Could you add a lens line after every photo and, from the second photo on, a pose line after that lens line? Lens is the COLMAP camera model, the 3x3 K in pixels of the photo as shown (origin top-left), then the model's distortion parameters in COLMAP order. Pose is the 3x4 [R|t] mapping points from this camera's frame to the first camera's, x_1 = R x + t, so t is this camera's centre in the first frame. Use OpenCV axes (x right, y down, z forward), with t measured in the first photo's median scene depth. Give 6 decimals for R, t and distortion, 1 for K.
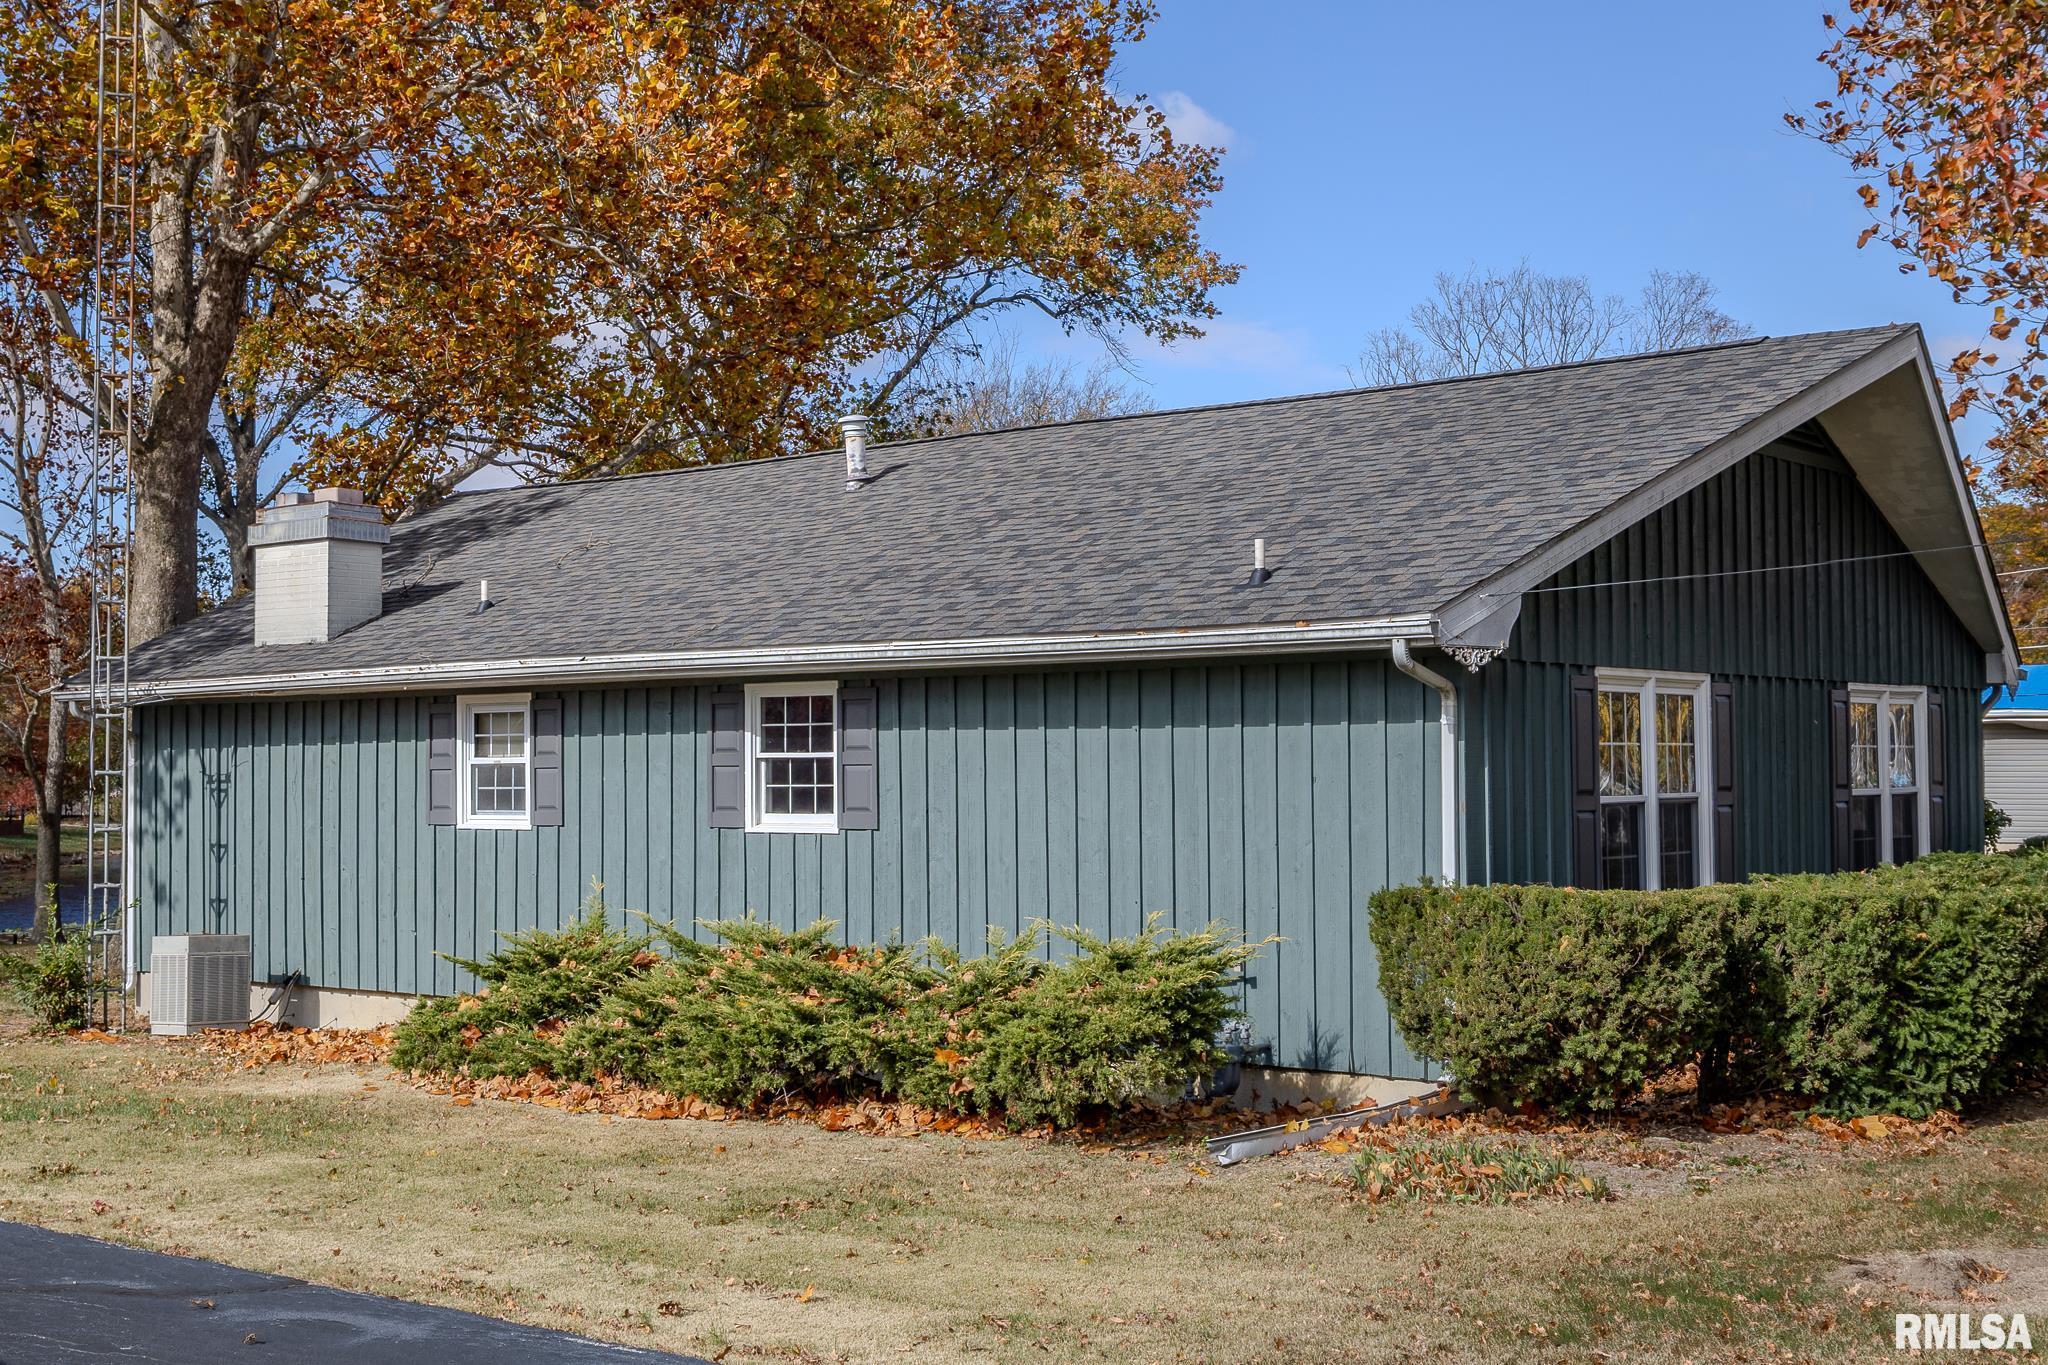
lens RADIAL K [[1913.9, 0, 1024.0], [0, 1913.9, 682.5], [0, 0, 1]] dist [0.069912, -0.280227]
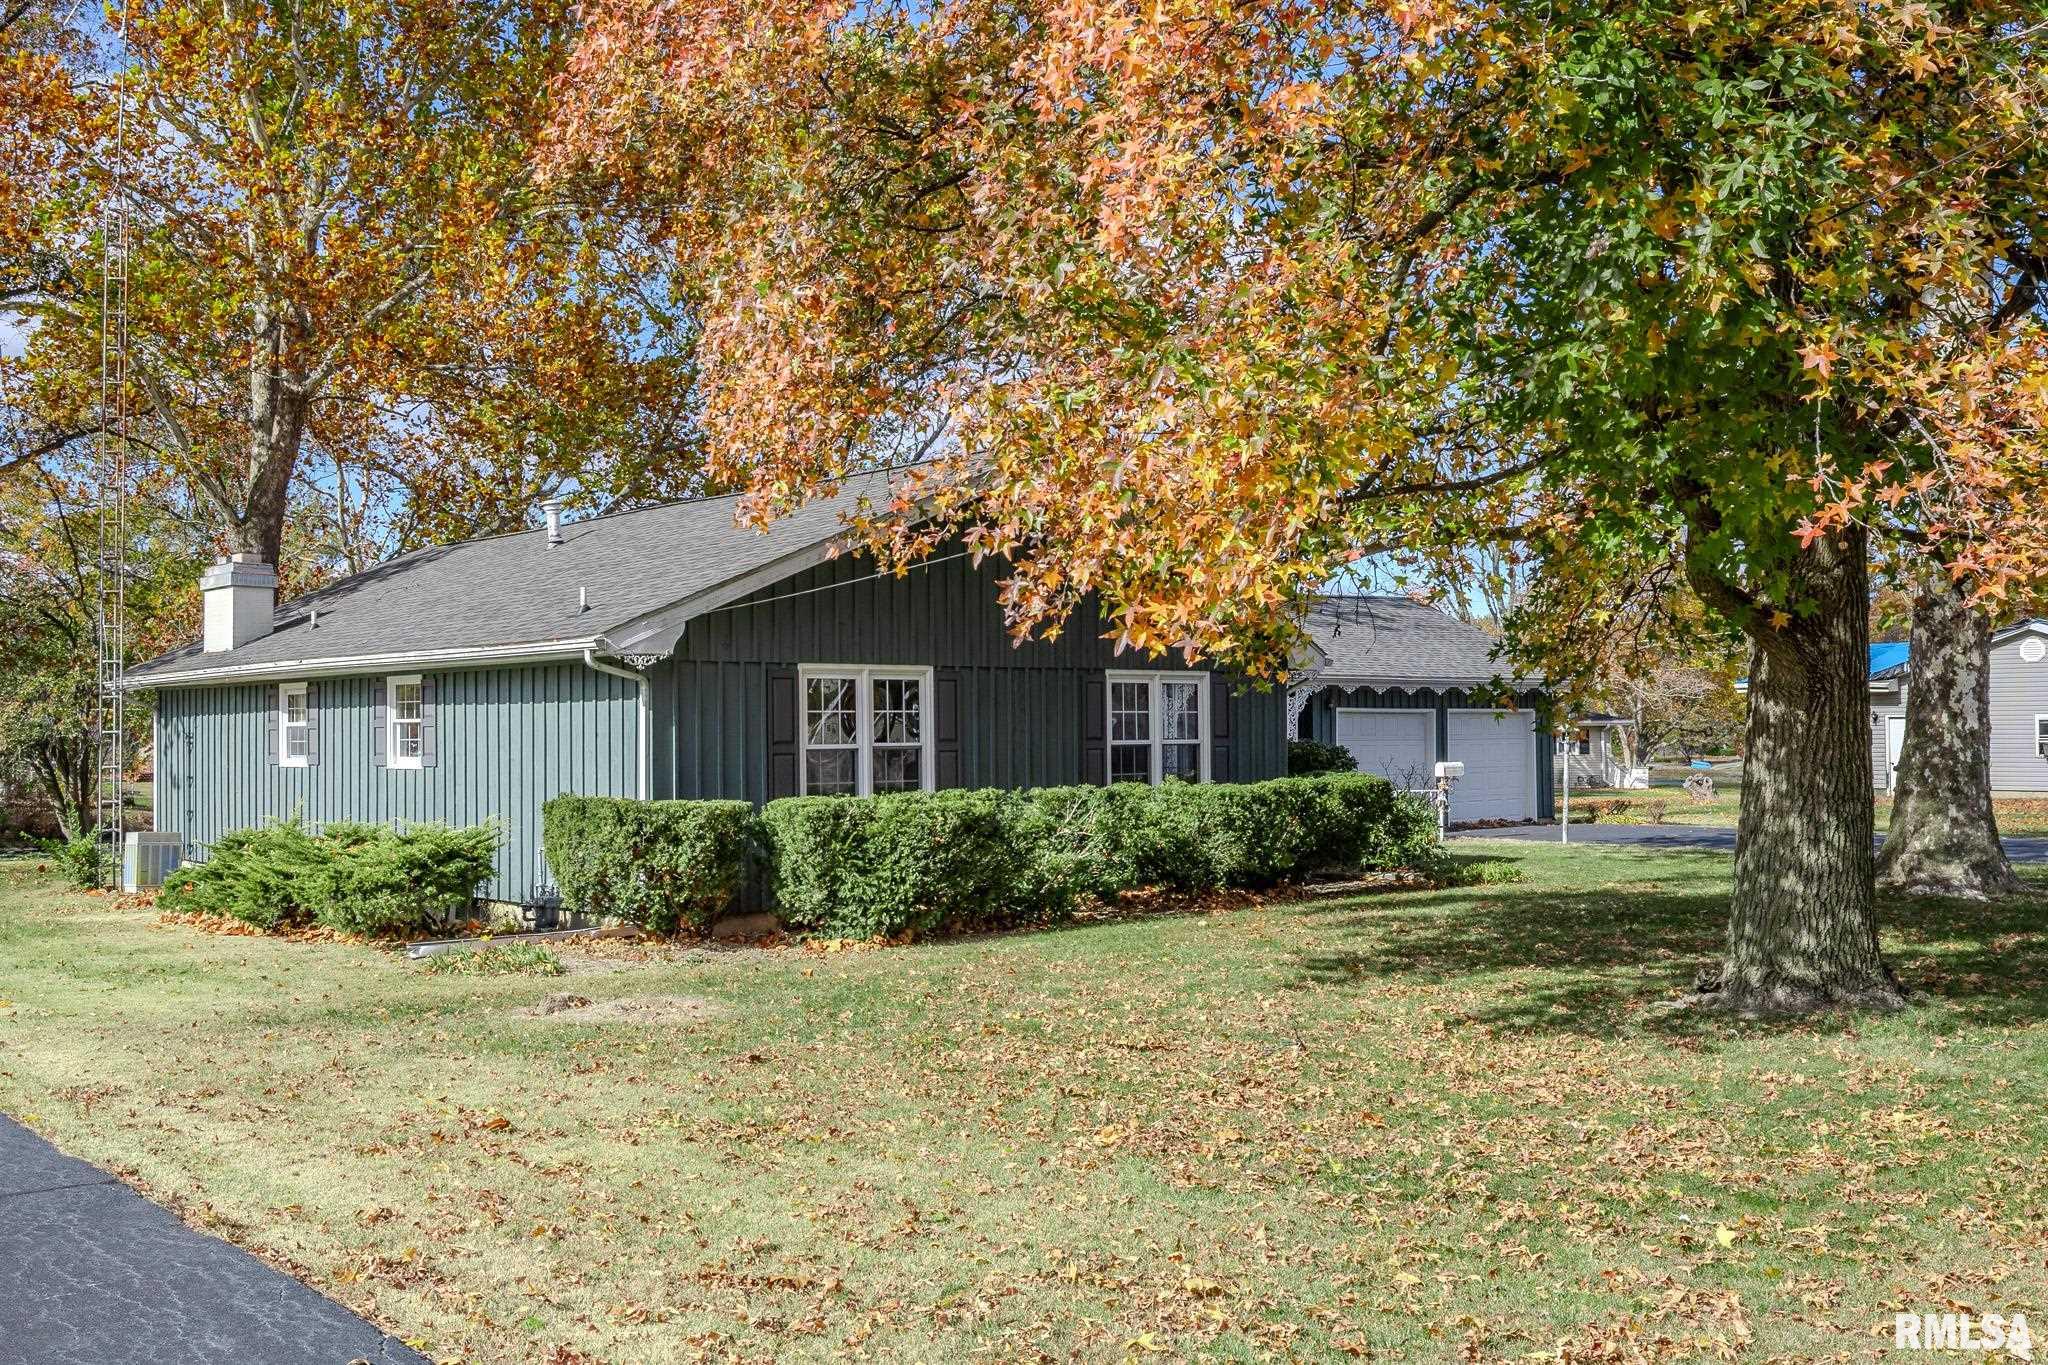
lens RADIAL K [[1406.9, 0, 1016.4], [0, 1406.9, 740.3], [0, 0, 1]] dist [0.000520, 0.000128]
pose [[0.994160, -0.003415, -0.107865, 0.606692], [0.009469, 0.998404, 0.055668, -0.007902], [0.107503, -0.056364, 0.992606, -0.150176]]
